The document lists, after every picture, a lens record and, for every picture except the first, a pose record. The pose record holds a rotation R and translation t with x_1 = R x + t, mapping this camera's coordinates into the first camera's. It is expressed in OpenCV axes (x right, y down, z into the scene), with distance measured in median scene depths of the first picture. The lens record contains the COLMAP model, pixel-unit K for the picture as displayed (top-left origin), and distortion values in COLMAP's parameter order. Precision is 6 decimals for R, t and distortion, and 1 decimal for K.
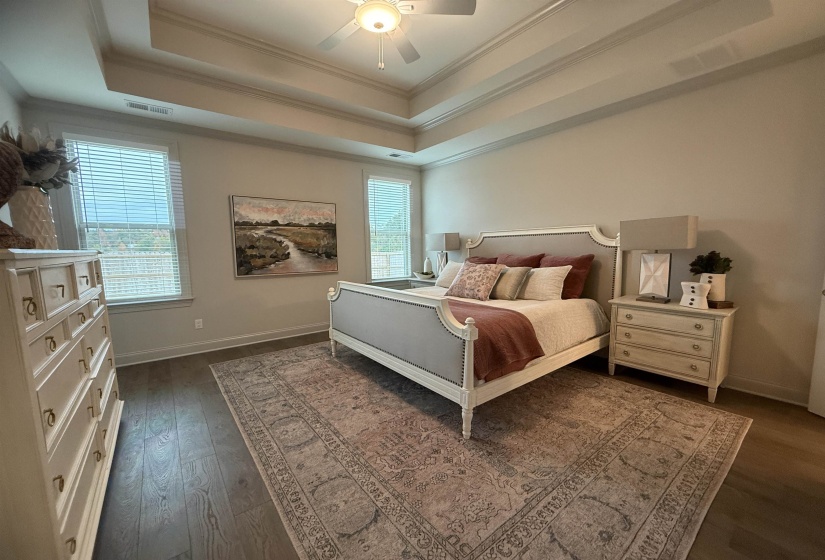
lens RADIAL K [[327.0, 0, 408.2], [0, 327.0, 283.0], [0, 0, 1]] dist [0.002366, -0.001681]
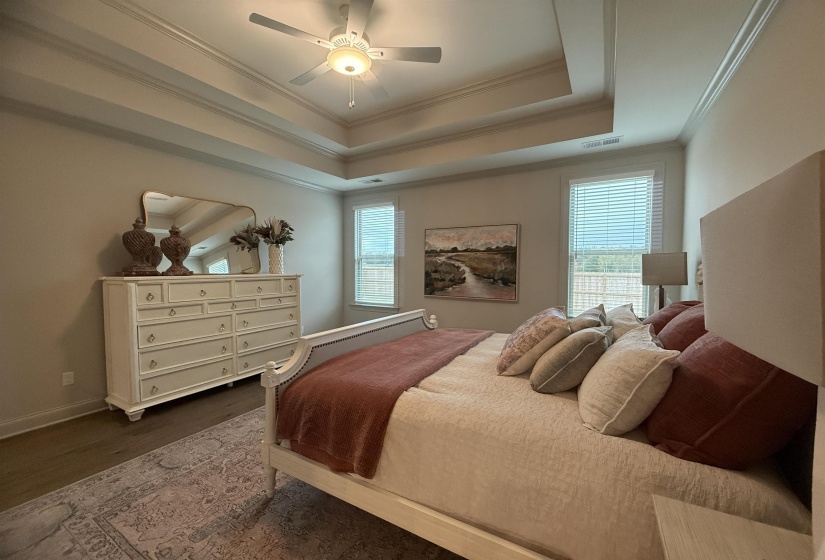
lens RADIAL K [[327.0, 0, 410.8], [0, 327.0, 280.7], [0, 0, 1]] dist [0.002366, -0.001681]
pose [[0.376700, 0.053208, -0.924806, 0.544560], [-0.106374, 0.994229, 0.013873, -0.080738], [0.920207, 0.093149, 0.380186, 0.464443]]
